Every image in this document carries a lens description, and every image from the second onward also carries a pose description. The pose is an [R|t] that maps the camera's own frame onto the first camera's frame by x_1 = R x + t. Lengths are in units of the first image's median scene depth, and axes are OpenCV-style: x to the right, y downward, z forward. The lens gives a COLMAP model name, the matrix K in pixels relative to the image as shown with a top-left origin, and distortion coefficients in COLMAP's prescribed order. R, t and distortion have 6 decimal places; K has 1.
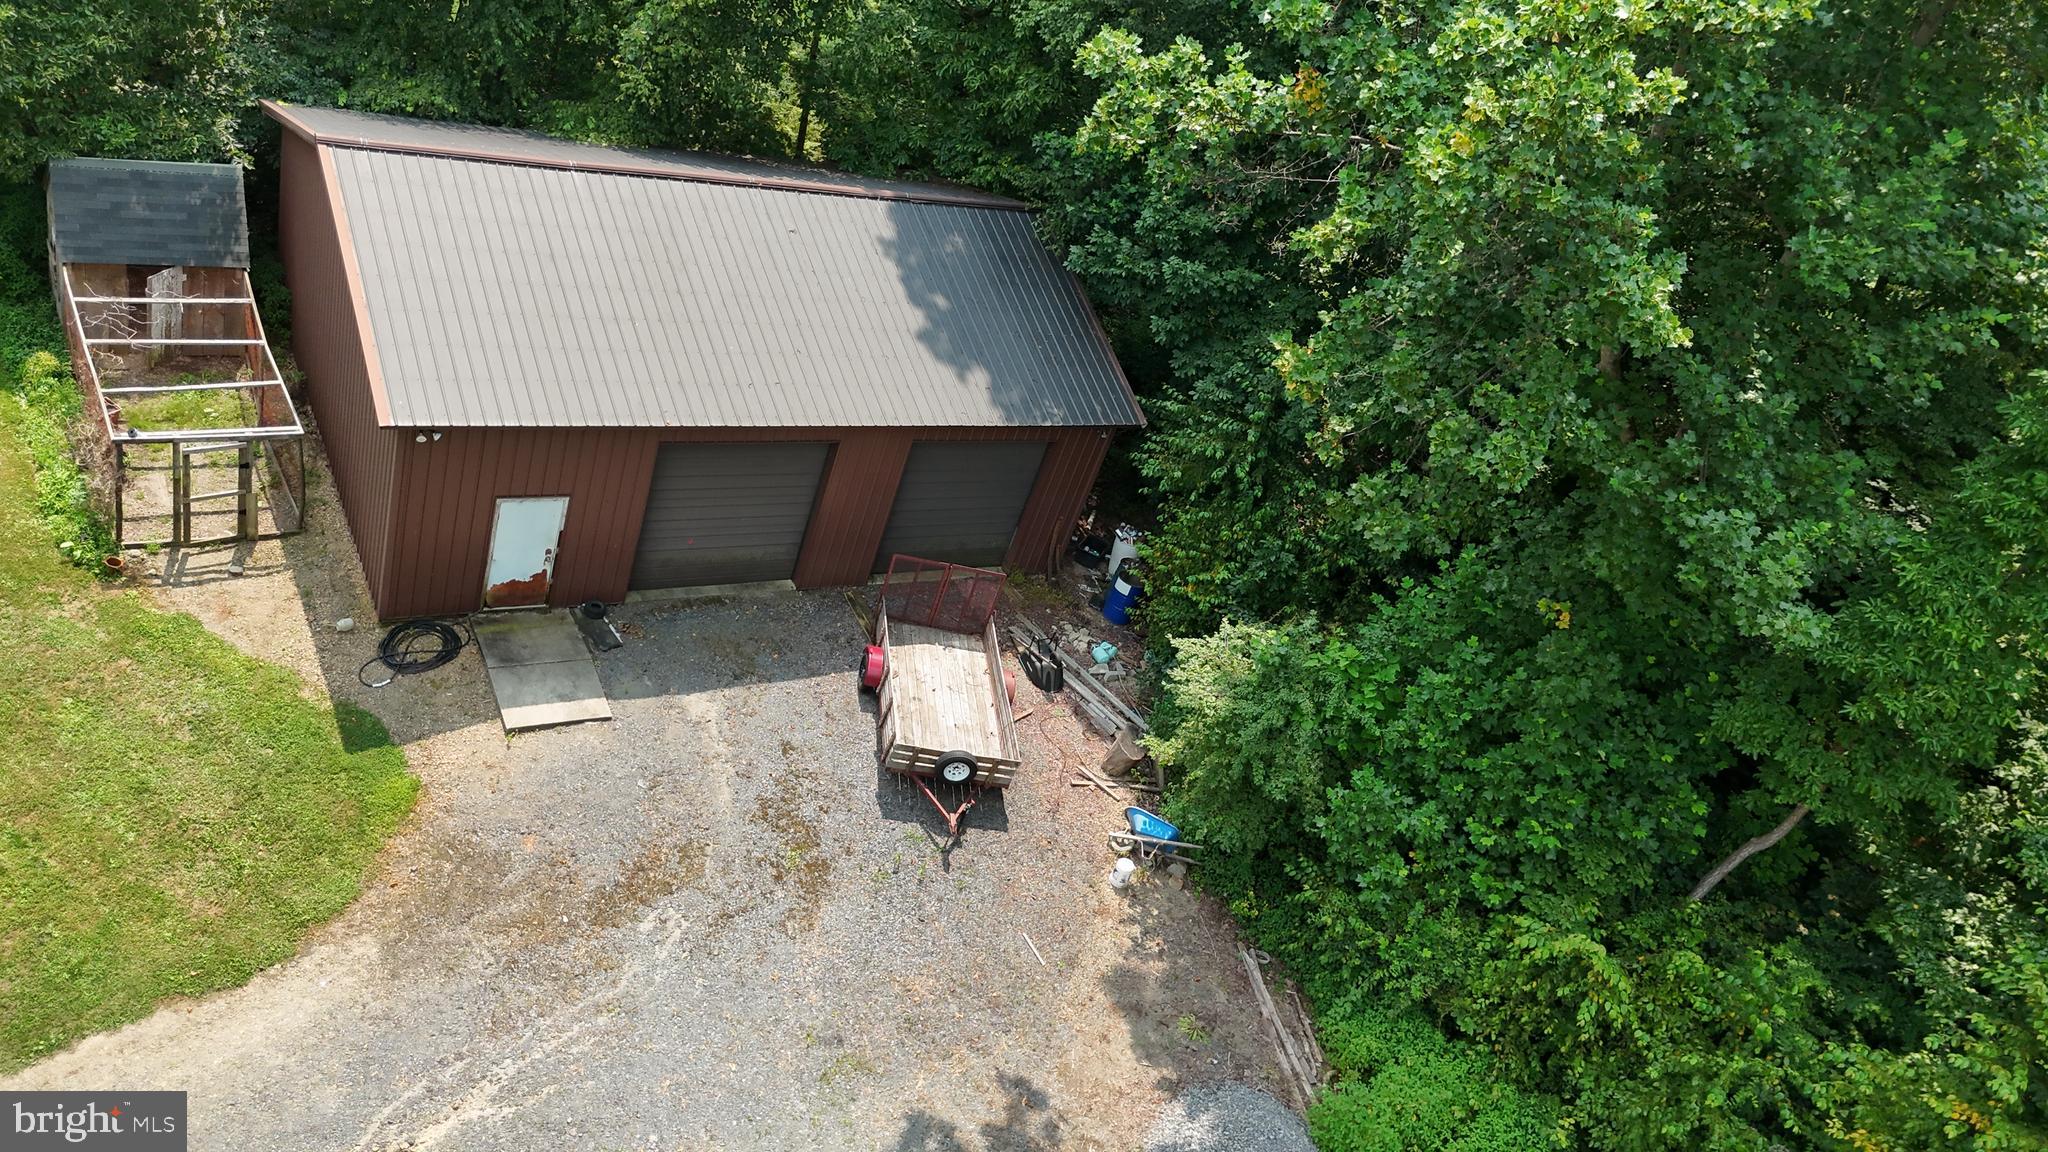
lens RADIAL K [[1549.2, 0, 1024.0], [0, 1549.2, 576.0], [0, 0, 1]] dist [0.079740, -0.087071]
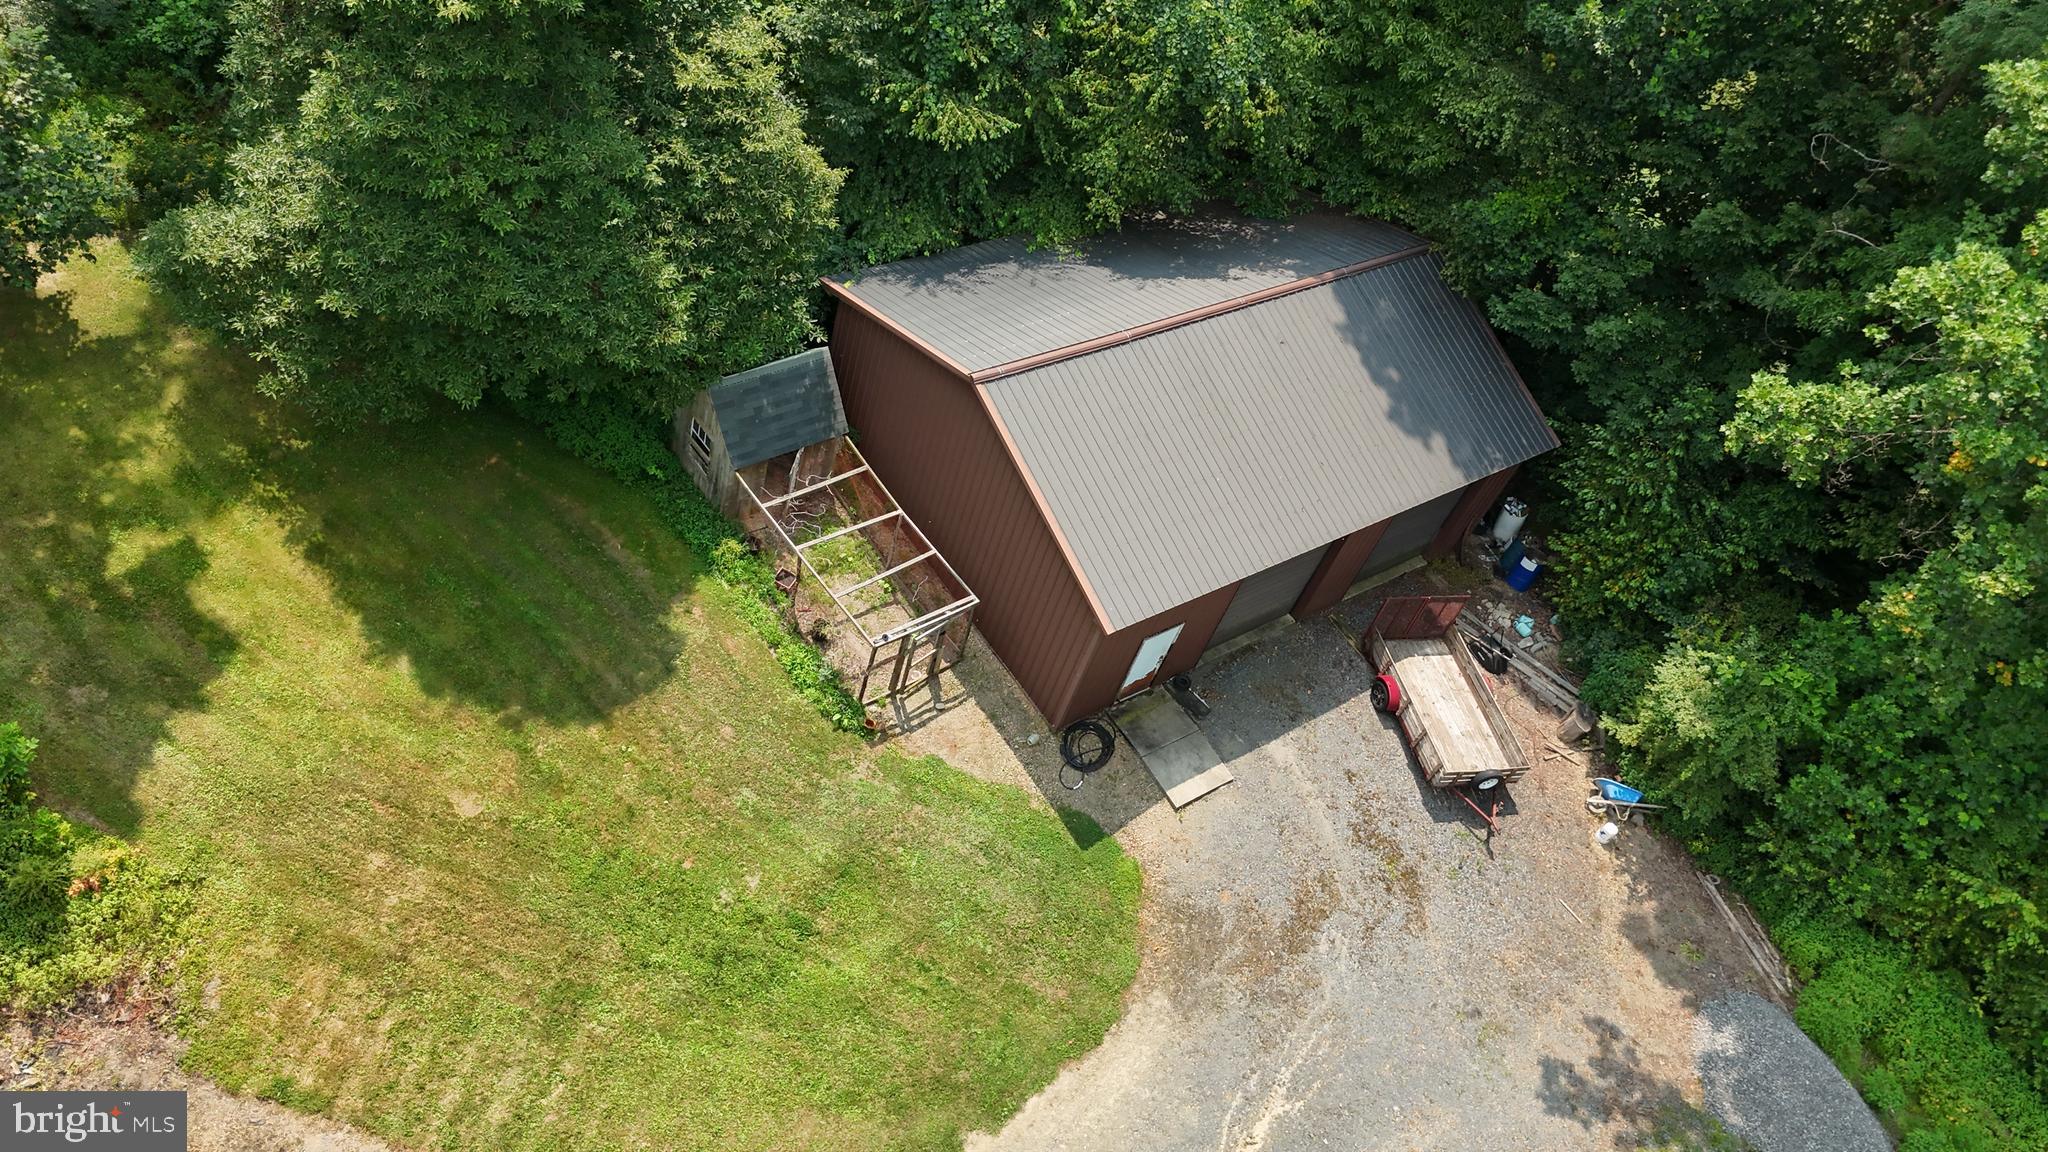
lens RADIAL K [[1549.2, 0, 1024.0], [0, 1549.2, 576.0], [0, 0, 1]] dist [0.079740, -0.087071]
pose [[0.992843, -0.118751, 0.012681, -0.444250], [0.111459, 0.959504, 0.258707, -0.443642], [-0.042889, -0.255442, 0.965873, -0.228374]]
